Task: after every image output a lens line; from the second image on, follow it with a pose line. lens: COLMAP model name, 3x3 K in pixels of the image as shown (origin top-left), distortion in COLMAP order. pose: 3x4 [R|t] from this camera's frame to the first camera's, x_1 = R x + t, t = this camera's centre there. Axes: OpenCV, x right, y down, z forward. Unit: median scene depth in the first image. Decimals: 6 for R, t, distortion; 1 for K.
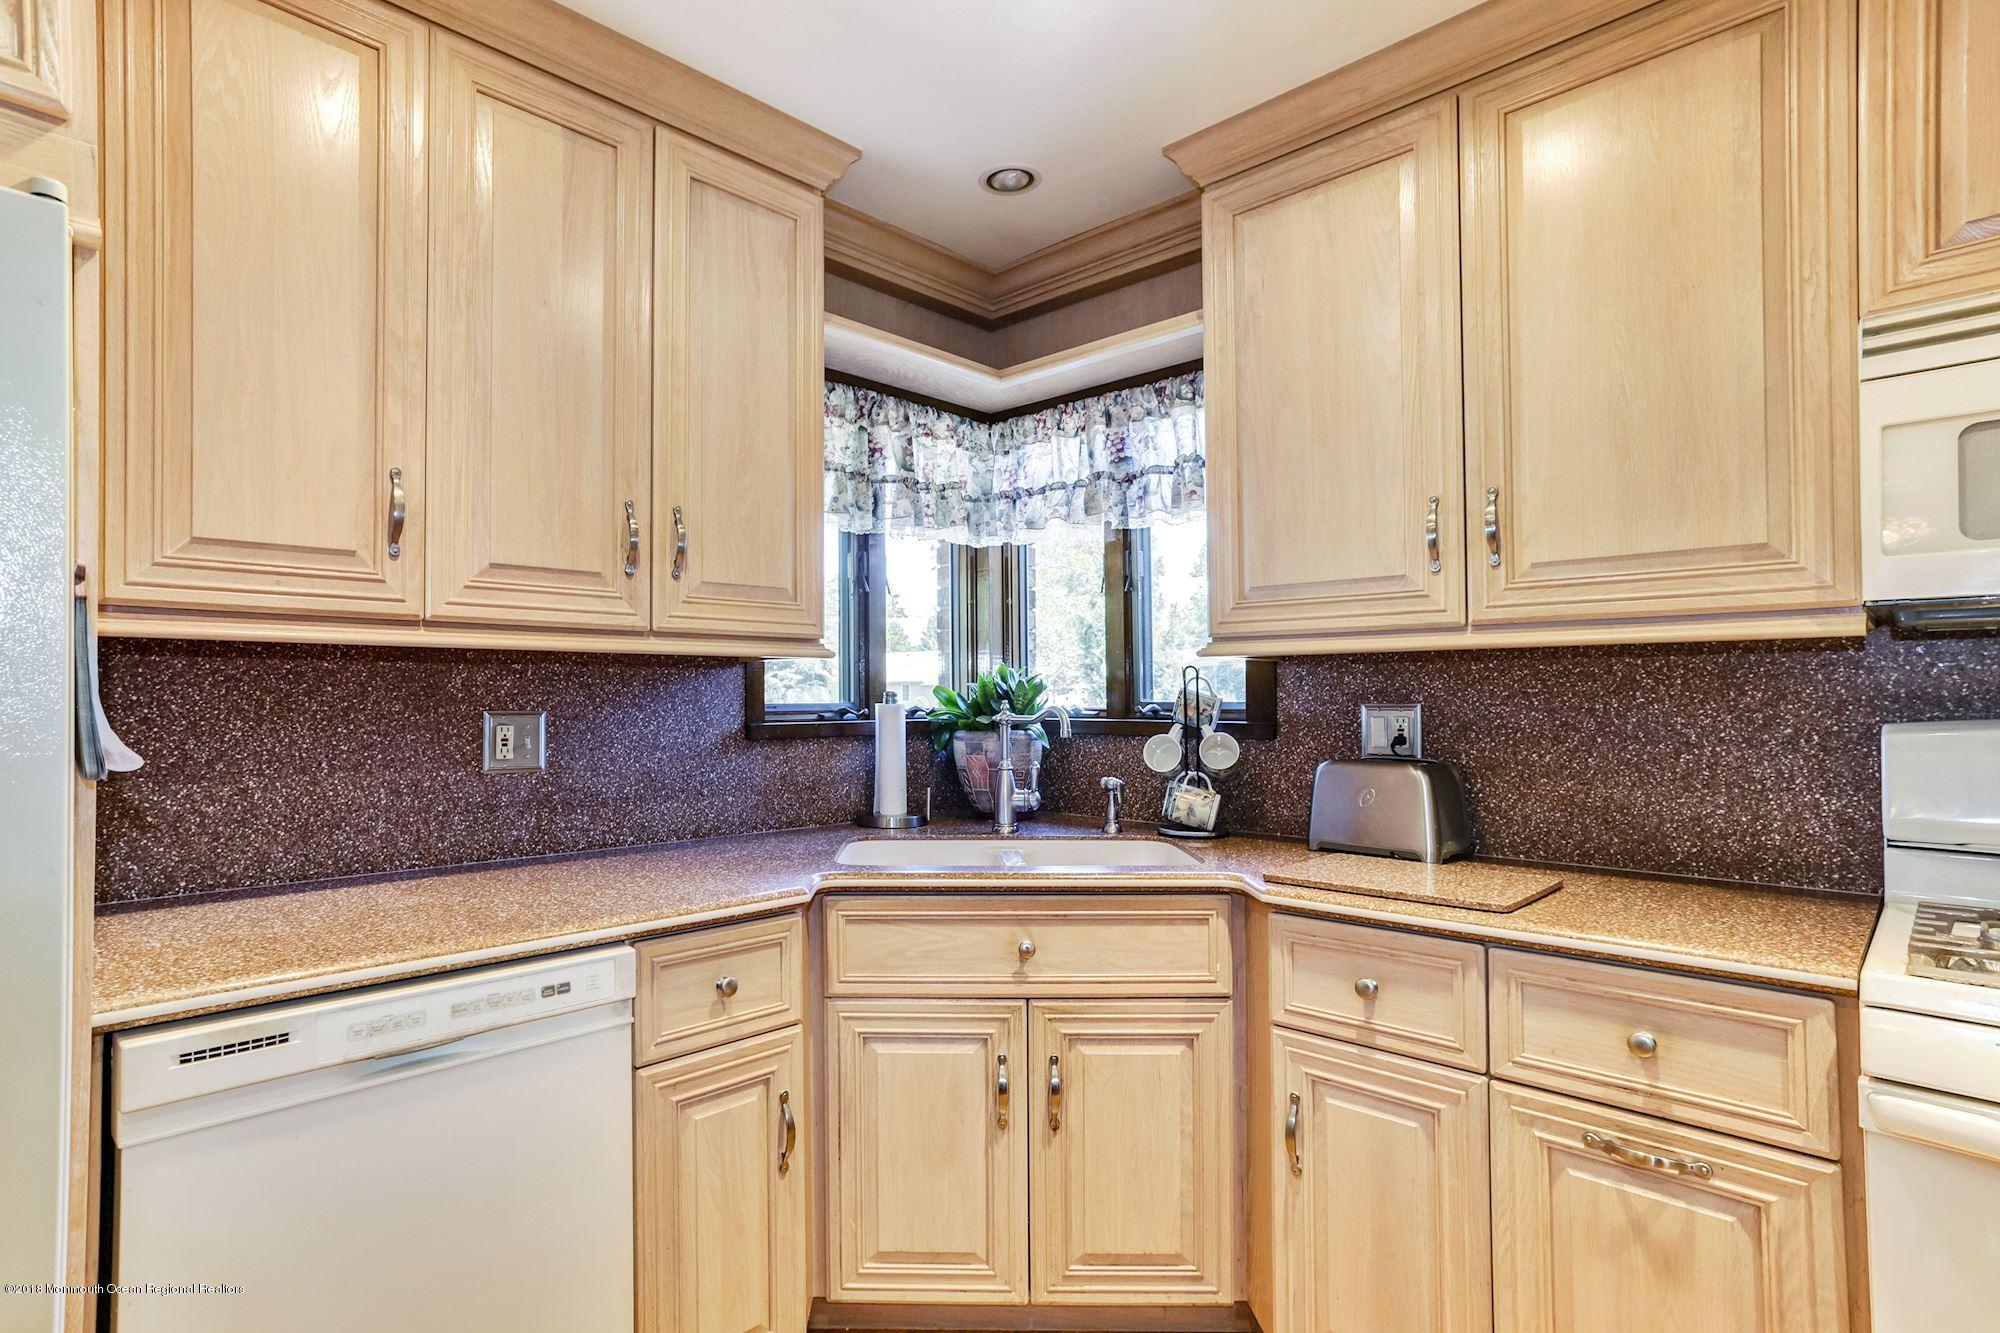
lens RADIAL K [[998.5, 0, 991.4], [0, 998.5, 684.5], [0, 0, 1]] dist [-0.057813, 0.042063]
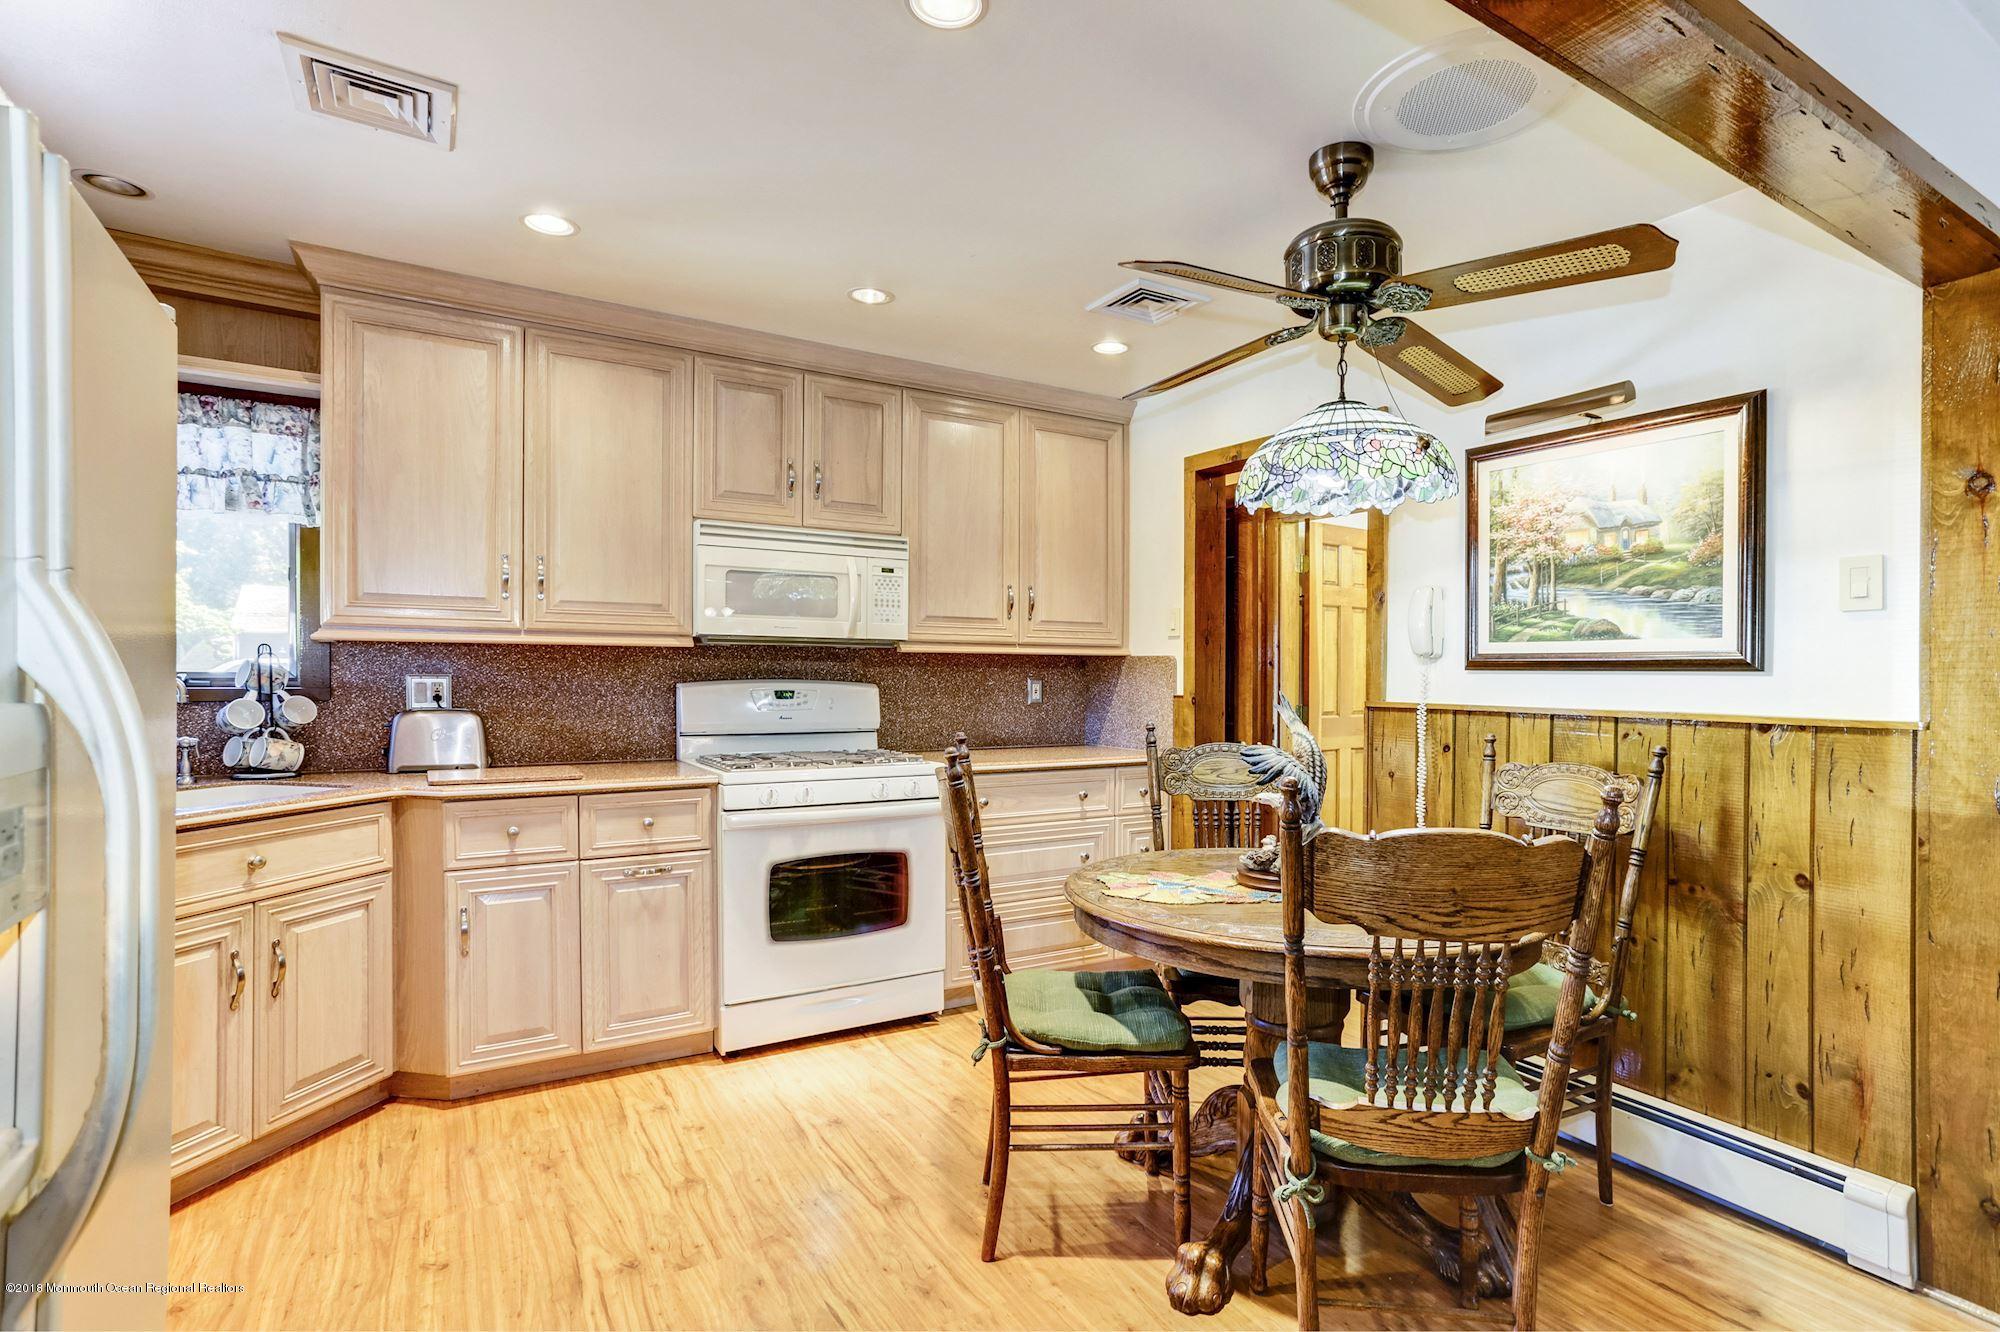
lens RADIAL K [[952.0, 0, 960.2], [0, 952.0, 668.1], [0, 0, 1]] dist [-0.050110, 0.011184]
pose [[0.276336, 0.005748, 0.961044, -0.867650], [-0.022020, 0.999757, 0.000352, -0.009681], [-0.960809, -0.021260, 0.276395, -0.211931]]
